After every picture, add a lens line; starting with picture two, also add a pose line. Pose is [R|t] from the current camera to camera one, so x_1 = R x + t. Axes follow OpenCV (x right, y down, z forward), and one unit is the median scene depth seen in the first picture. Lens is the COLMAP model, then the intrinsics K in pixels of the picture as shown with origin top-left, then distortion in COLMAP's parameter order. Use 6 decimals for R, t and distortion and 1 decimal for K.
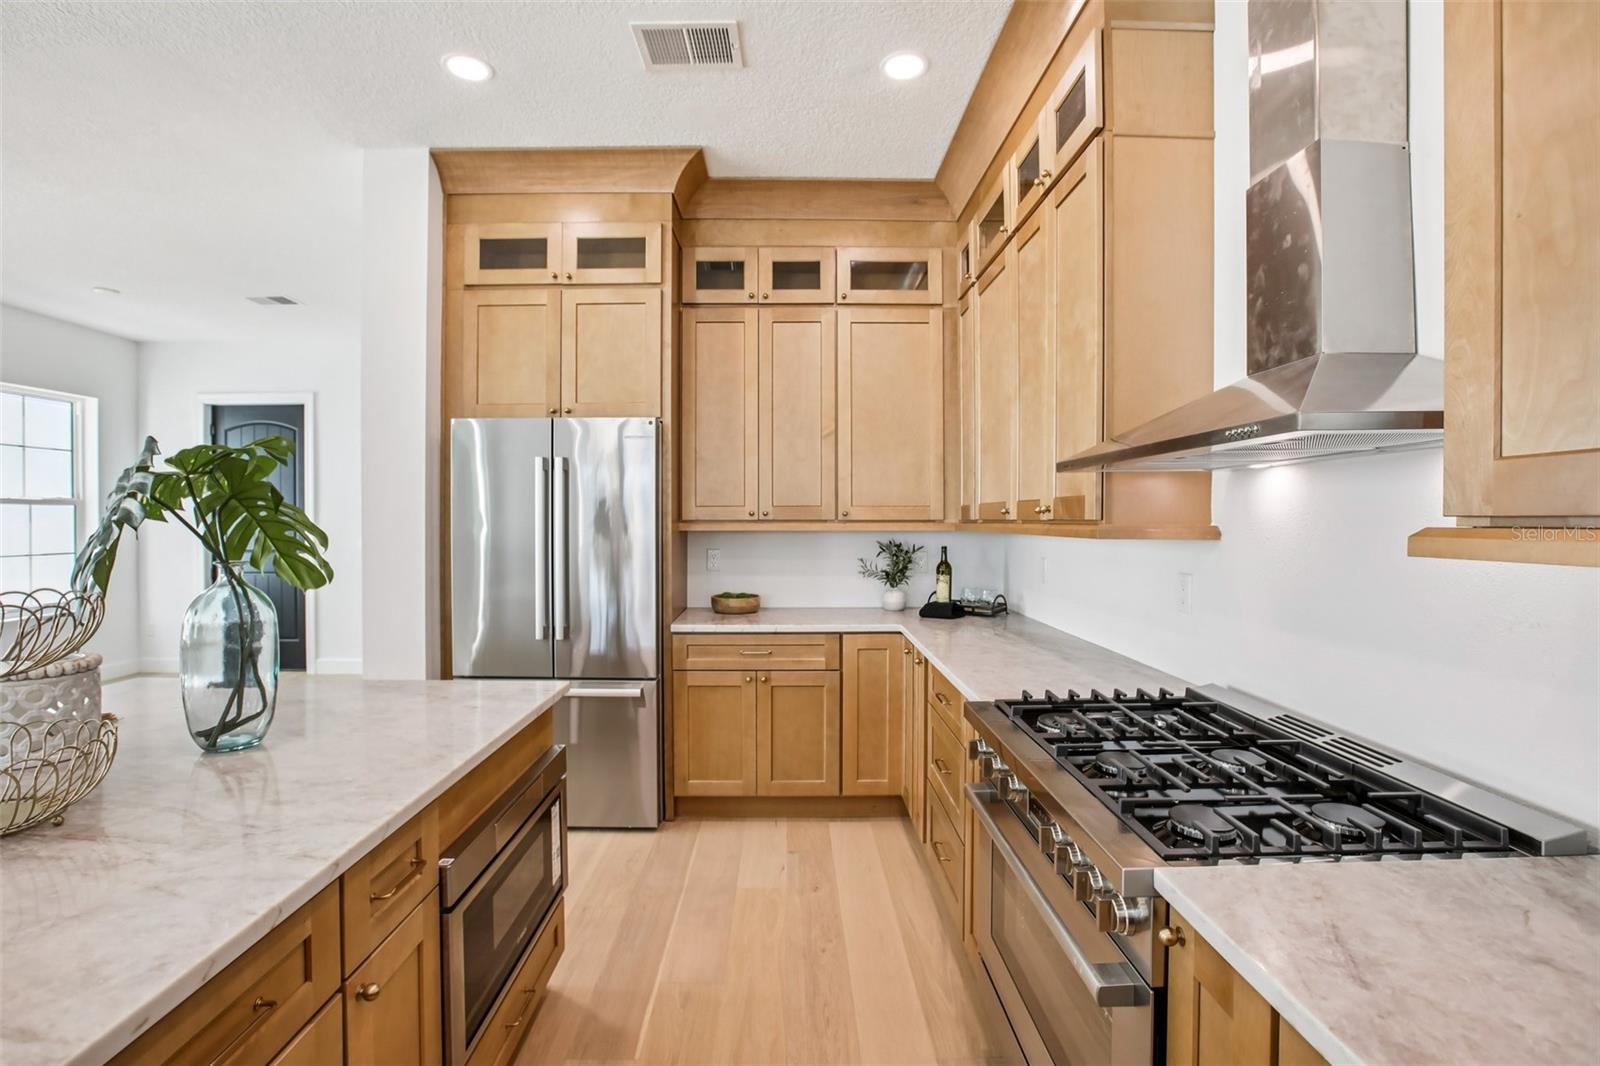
lens RADIAL K [[737.1, 0, 792.2], [0, 737.1, 518.5], [0, 0, 1]] dist [-0.049279, 0.017084]
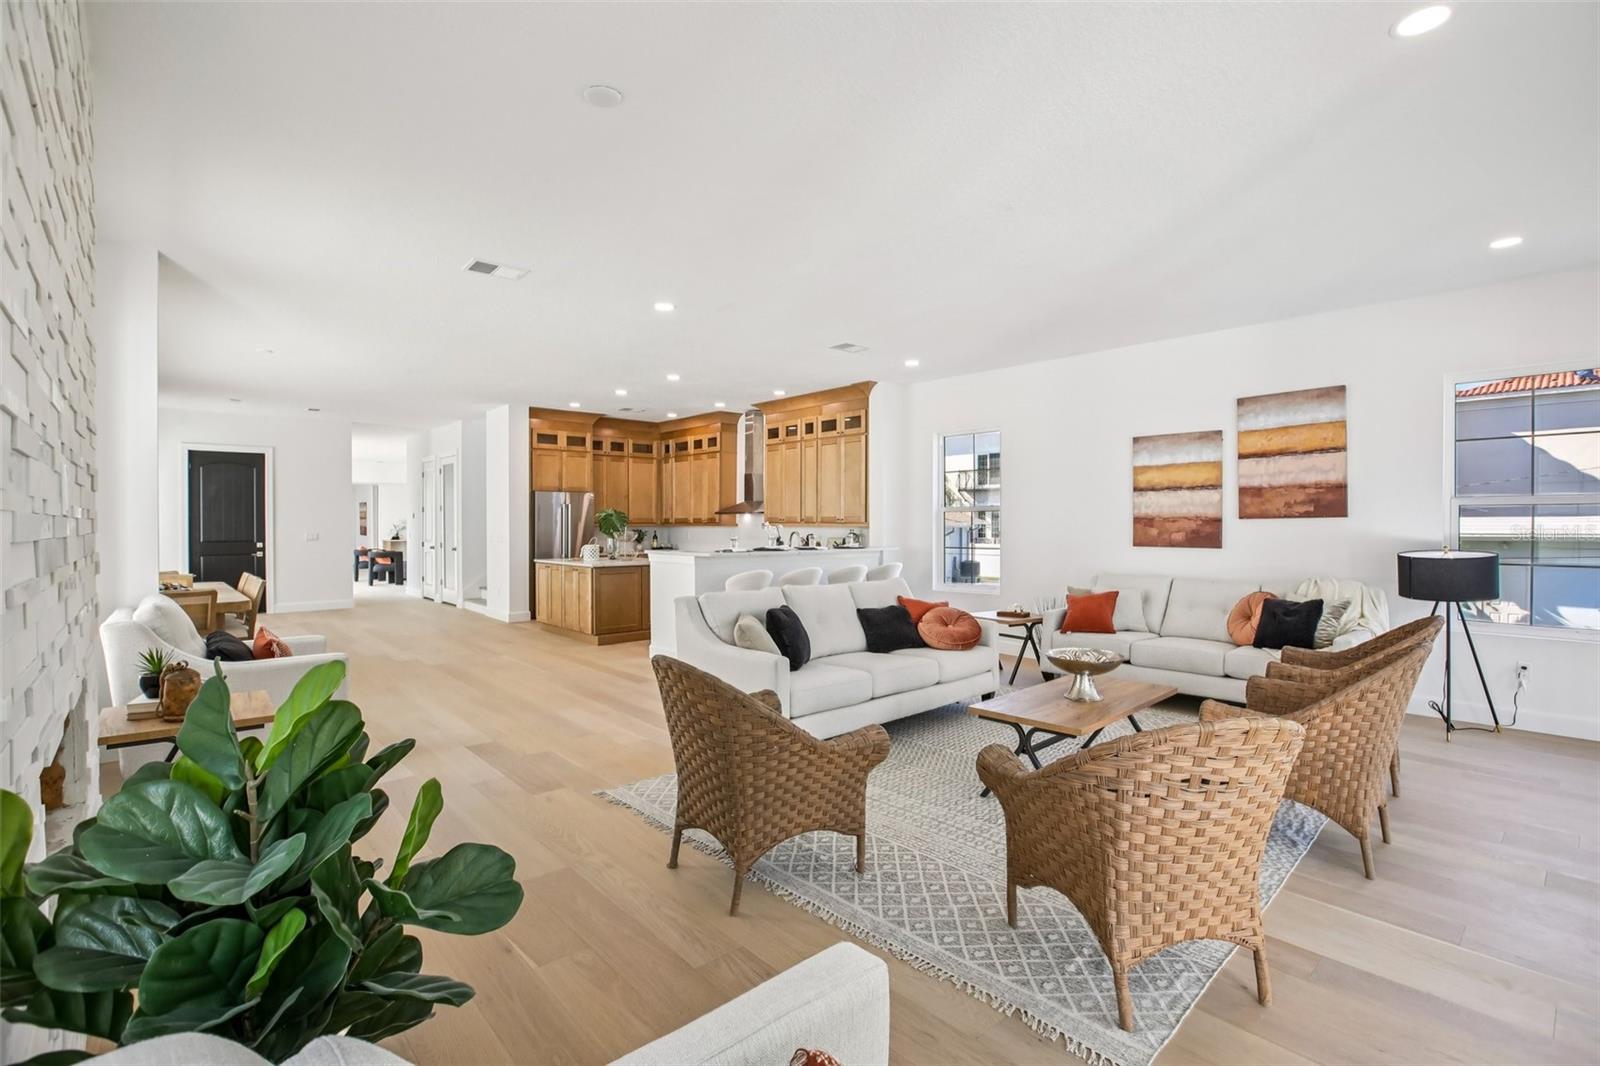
lens RADIAL K [[737.1, 0, 792.2], [0, 737.1, 518.5], [0, 0, 1]] dist [-0.049279, 0.017084]
pose [[0.753135, 0.004883, 0.657848, -1.565096], [-0.001187, 0.999981, -0.006063, 0.002341], [-0.657865, 0.003786, 0.753127, -1.969633]]
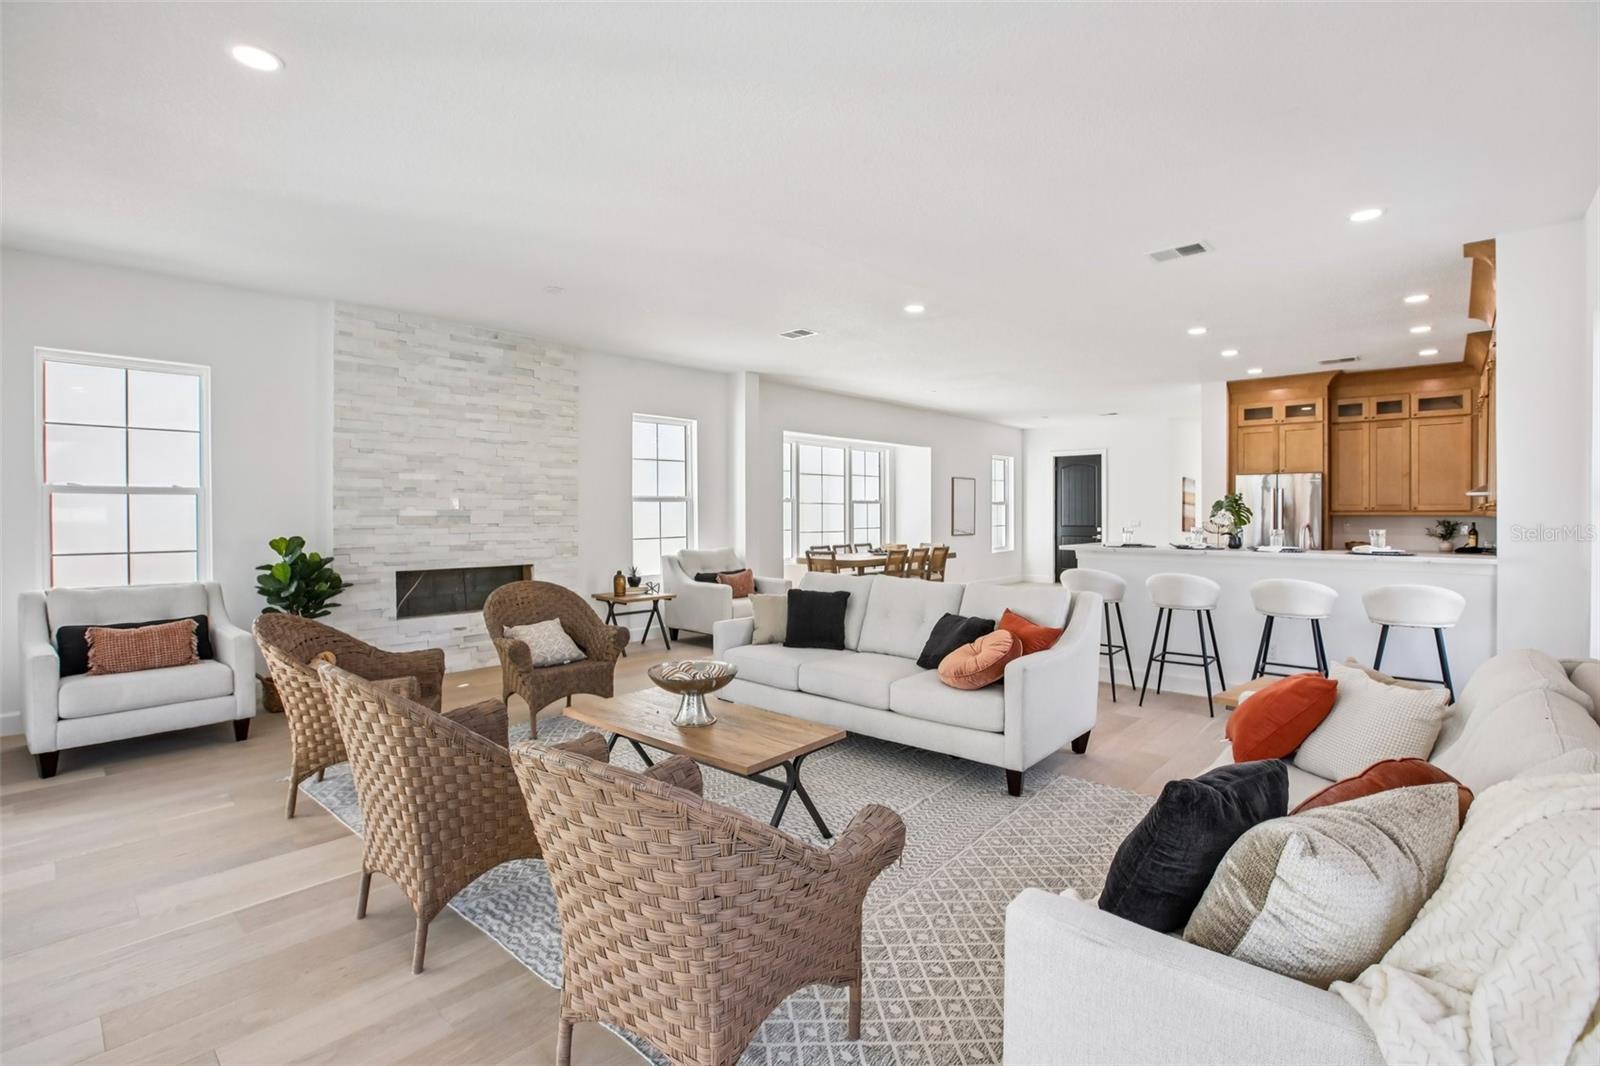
lens RADIAL K [[737.1, 0, 792.2], [0, 737.1, 518.5], [0, 0, 1]] dist [-0.049279, 0.017084]
pose [[0.726273, 0.005886, -0.687381, 0.202591], [0.001996, 0.999941, 0.010671, -0.001060], [0.687403, -0.009122, 0.726219, -2.033156]]
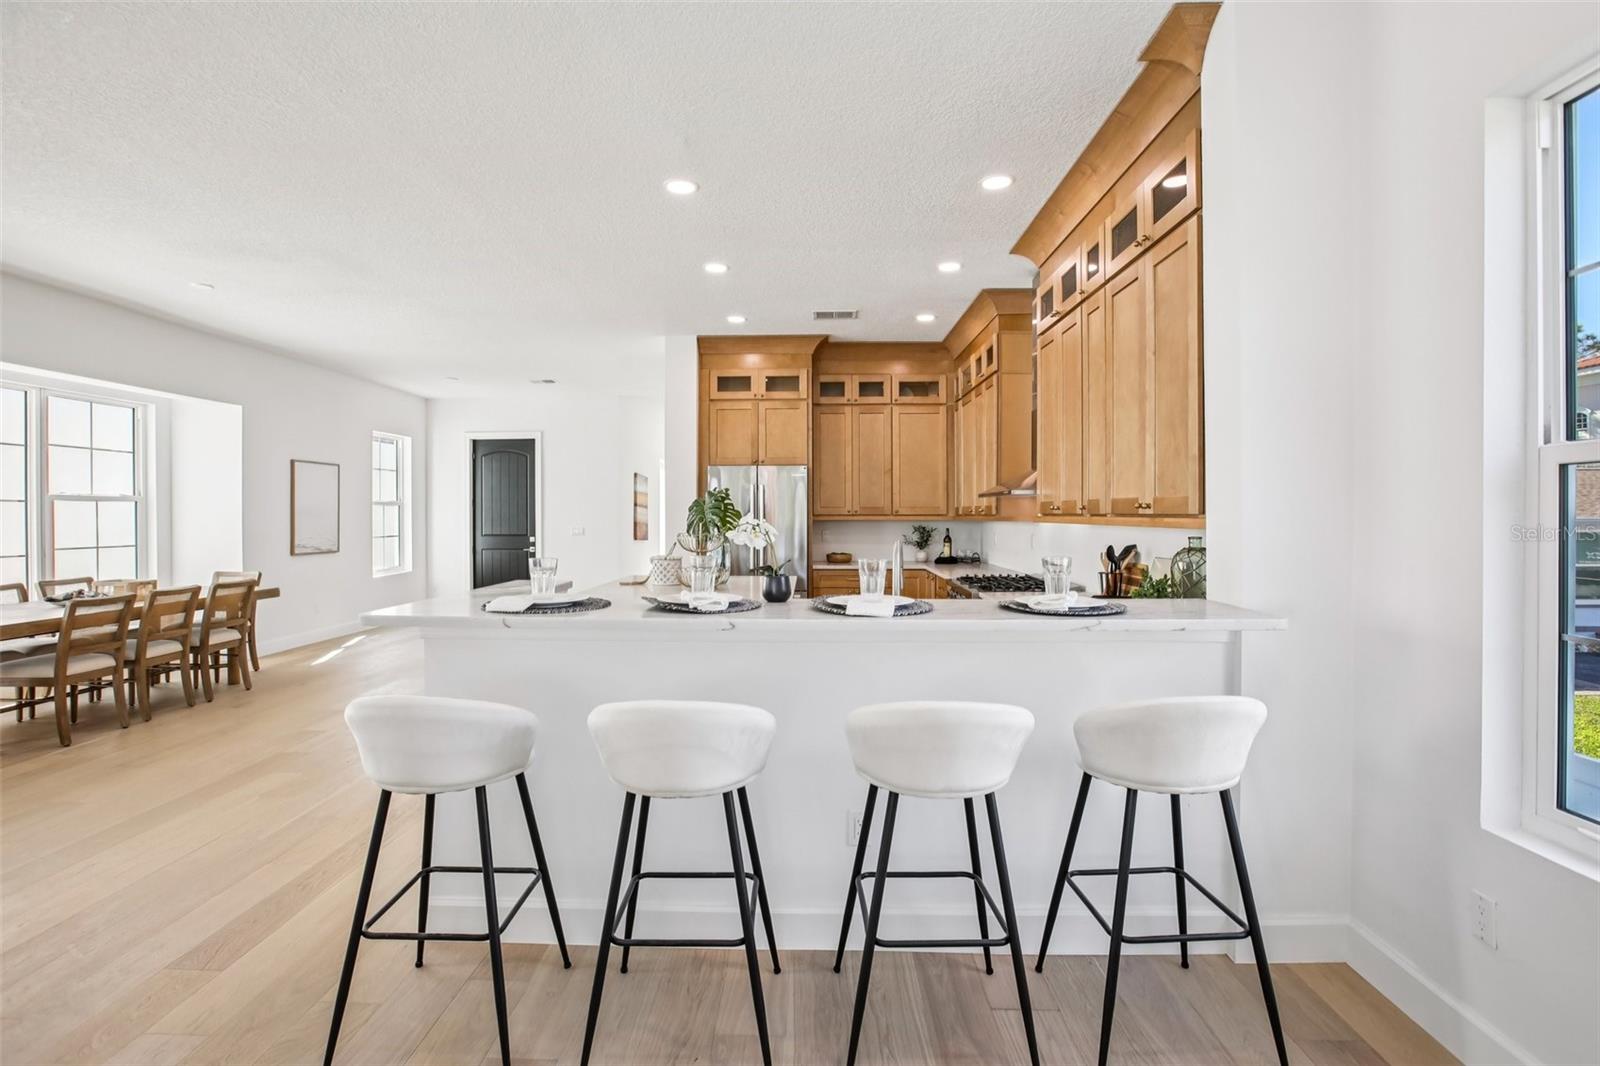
lens RADIAL K [[737.1, 0, 792.2], [0, 737.1, 518.5], [0, 0, 1]] dist [-0.049279, 0.017084]
pose [[0.999194, -0.000254, -0.040137, -0.127751], [0.000566, 0.999970, 0.007765, -0.002748], [0.040134, -0.007782, 0.999164, -0.977813]]
